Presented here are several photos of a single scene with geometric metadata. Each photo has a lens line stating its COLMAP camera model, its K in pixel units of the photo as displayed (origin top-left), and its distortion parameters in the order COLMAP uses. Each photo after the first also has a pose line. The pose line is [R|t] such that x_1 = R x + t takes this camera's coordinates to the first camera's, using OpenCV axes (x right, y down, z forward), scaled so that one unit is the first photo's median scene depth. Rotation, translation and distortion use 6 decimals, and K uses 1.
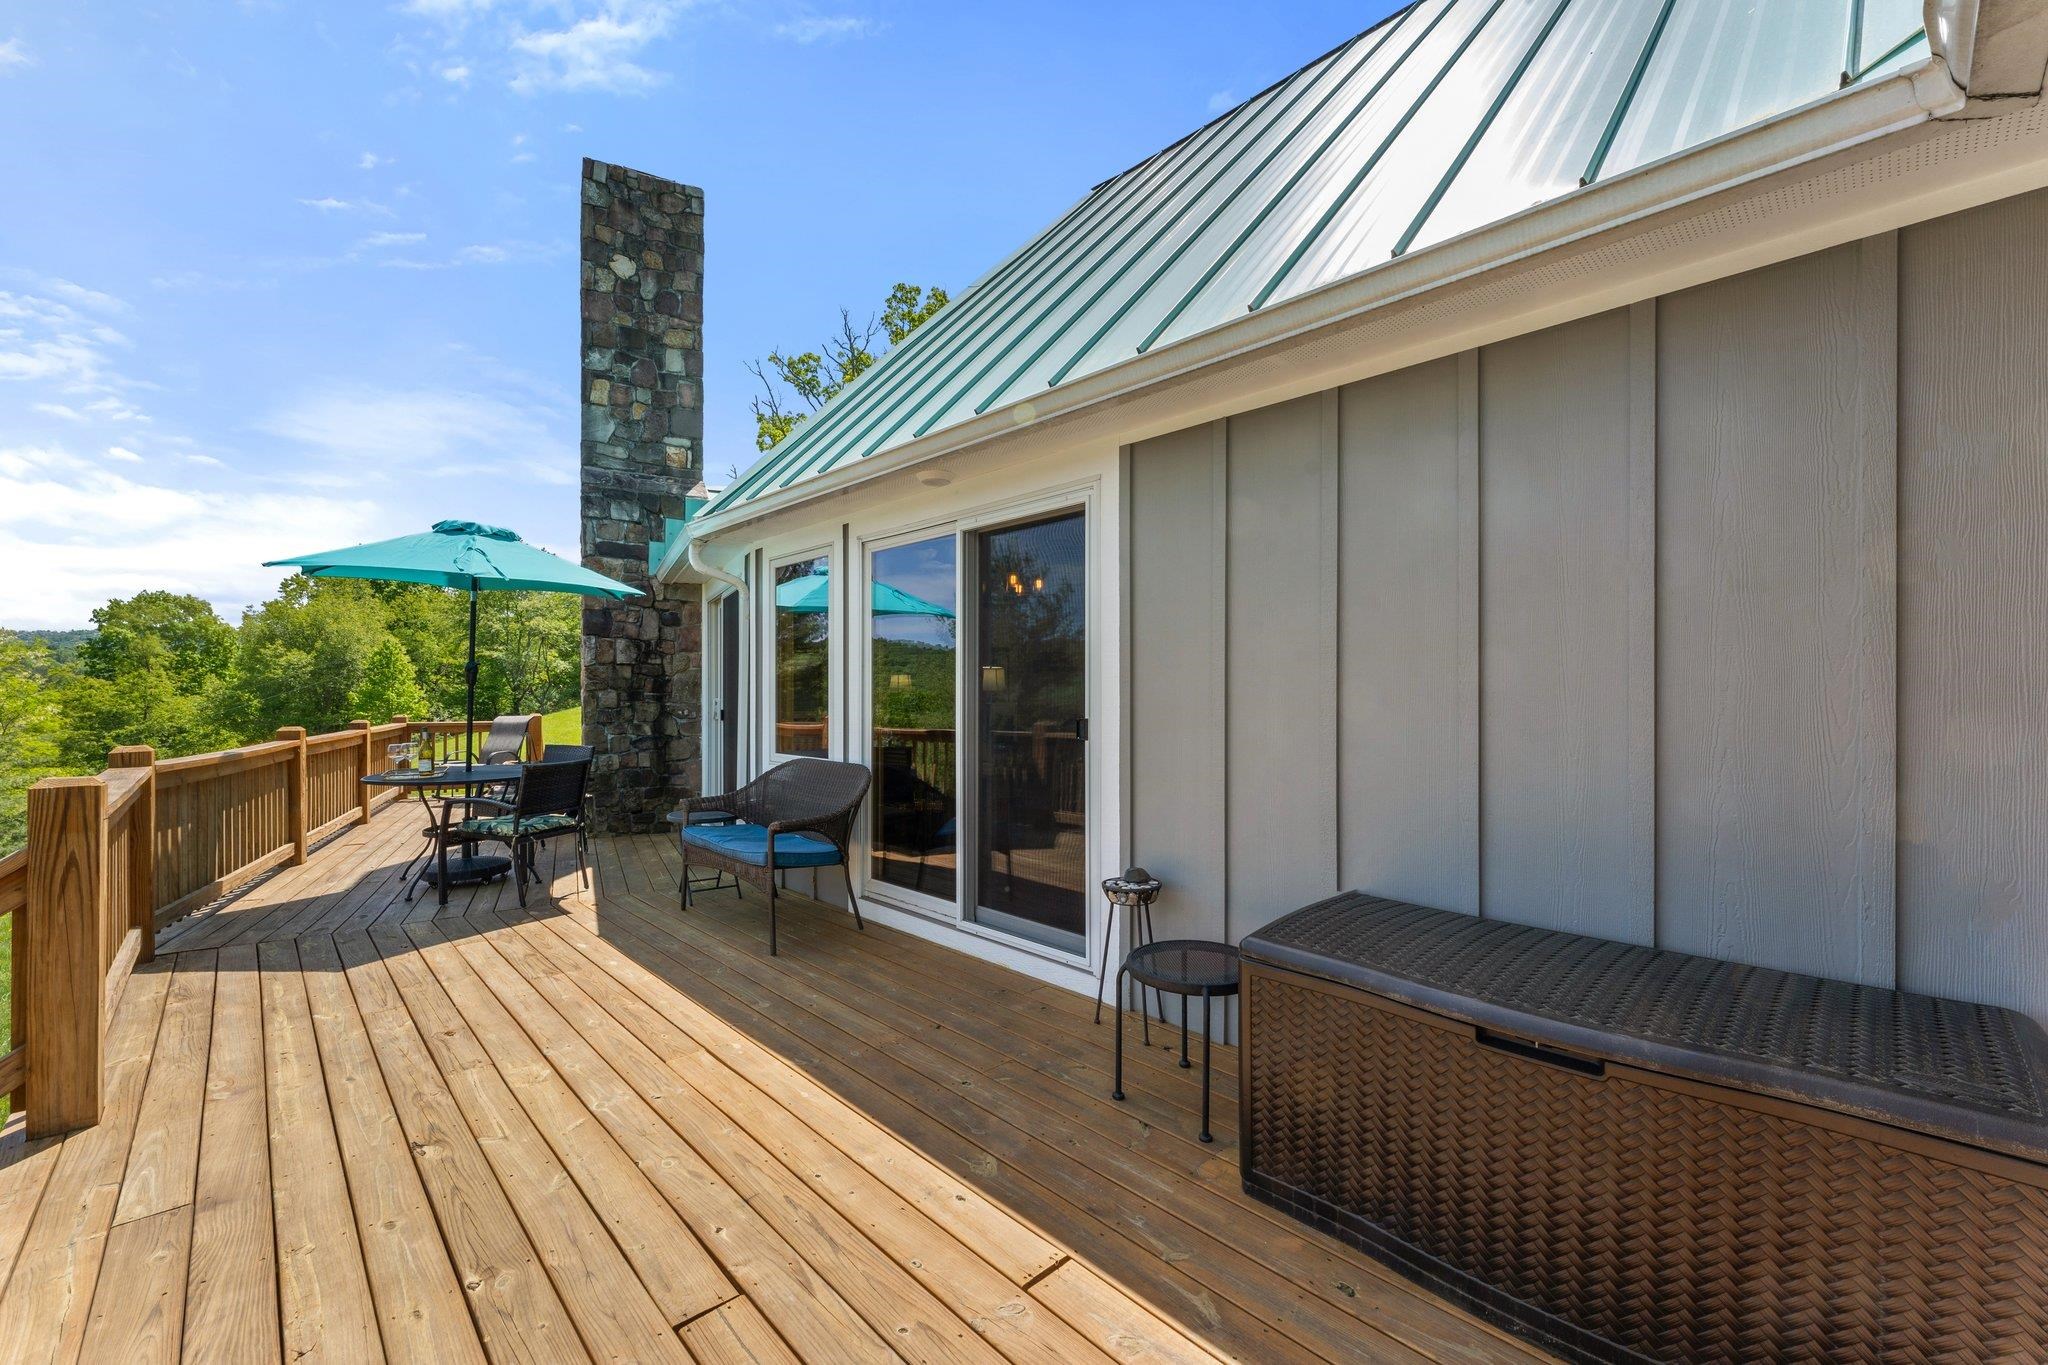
lens RADIAL K [[841.3, 0, 1019.2], [0, 841.3, 684.8], [0, 0, 1]] dist [-0.010021, -0.000136]
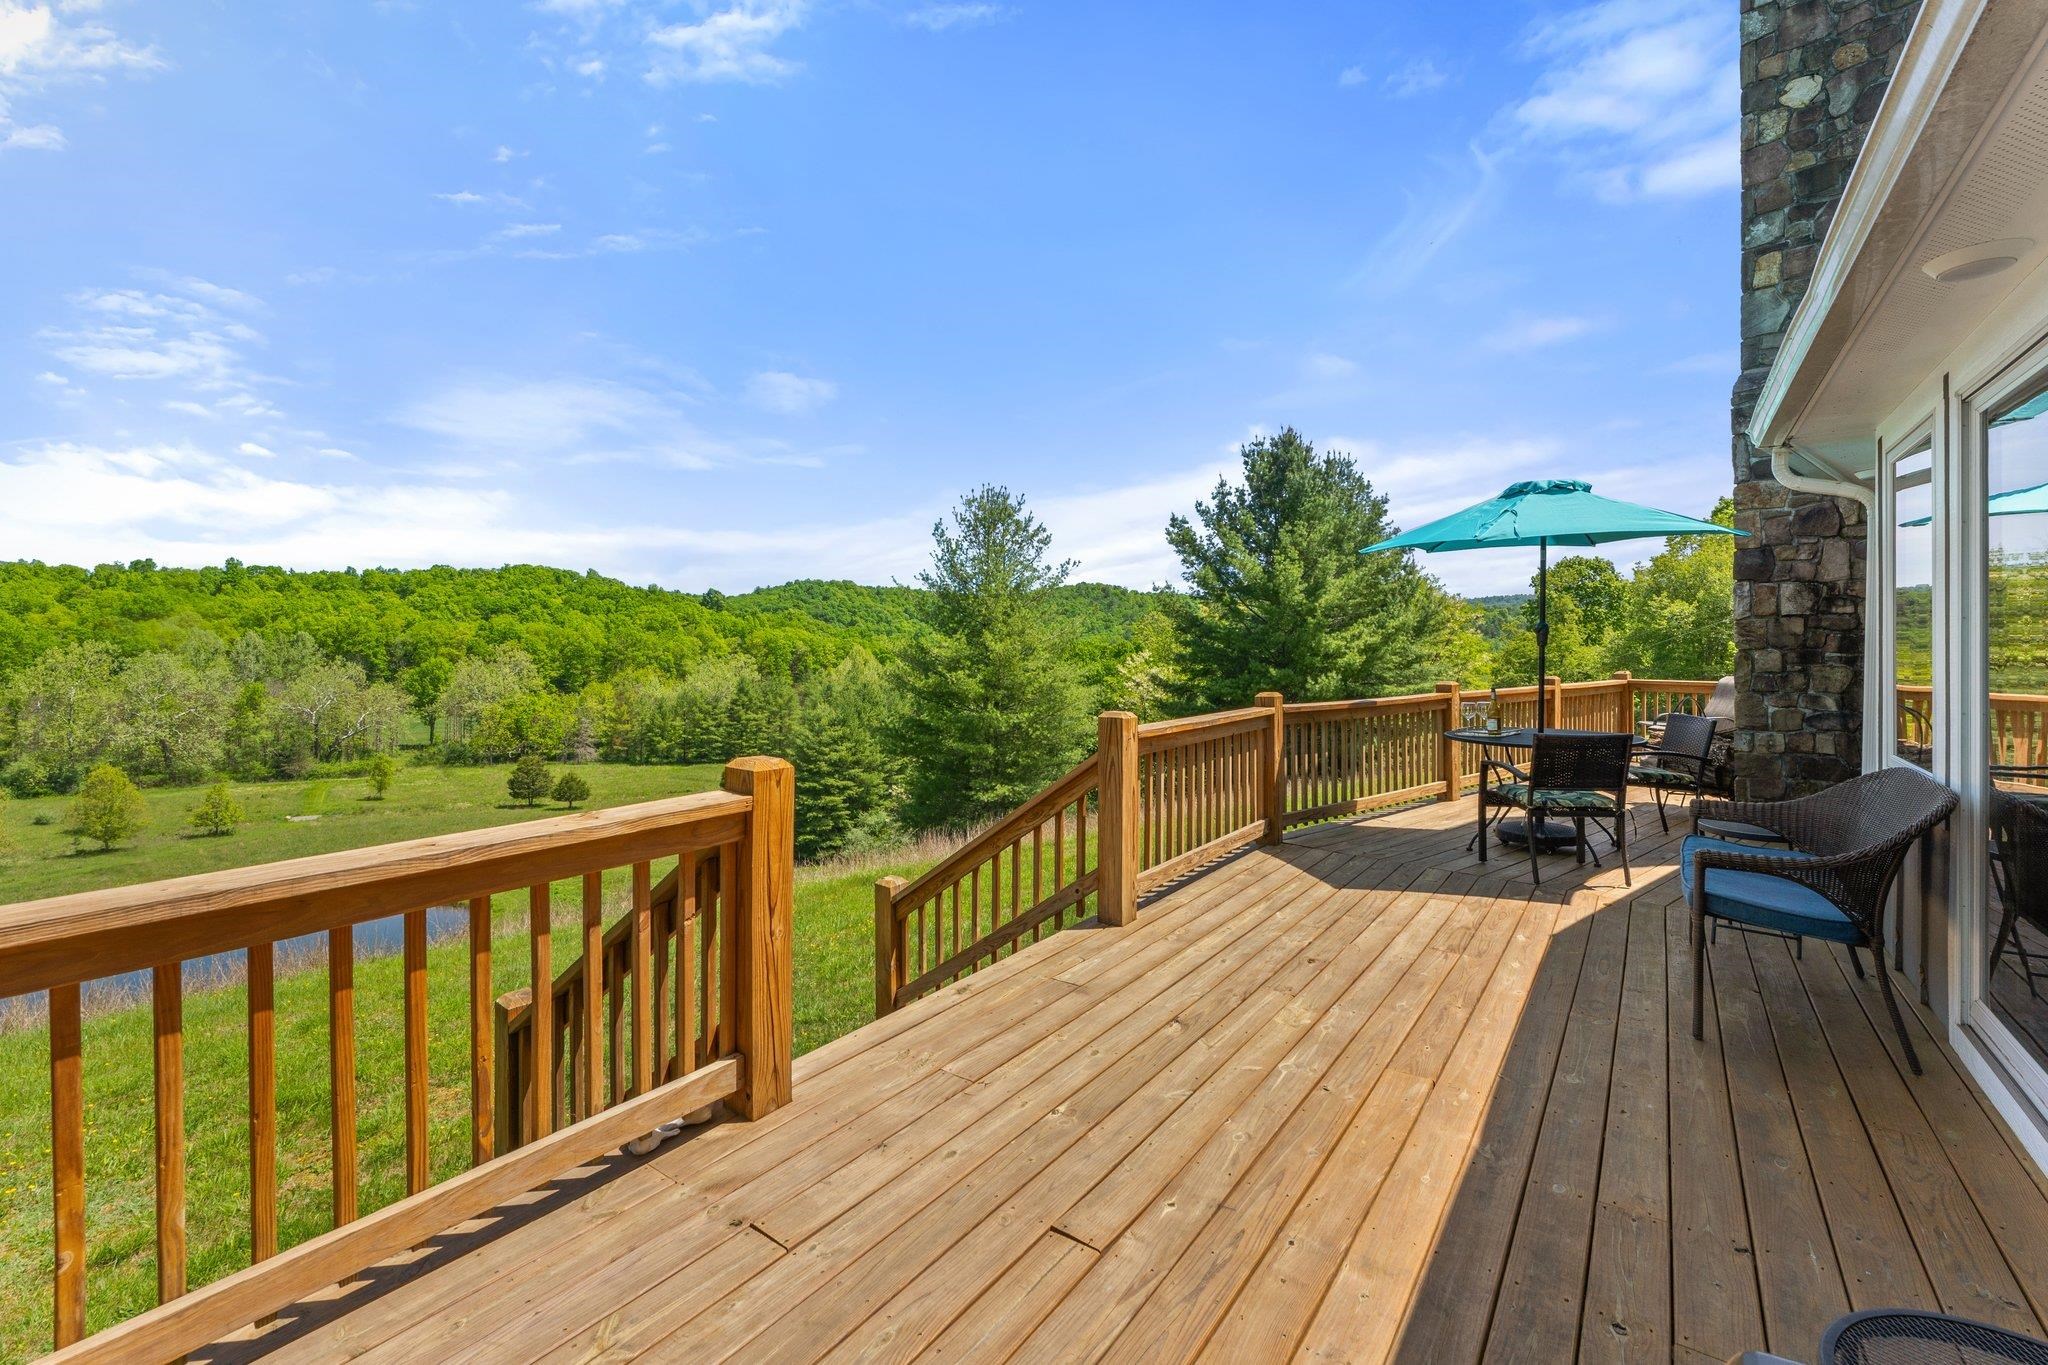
lens RADIAL K [[841.3, 0, 990.4], [0, 841.3, 636.7], [0, 0, 1]] dist [-0.010021, -0.000136]
pose [[0.166109, -0.012166, -0.986032, 0.266898], [0.014291, 0.999849, -0.009929, -0.014178], [0.986004, -0.012442, 0.166258, 0.269424]]
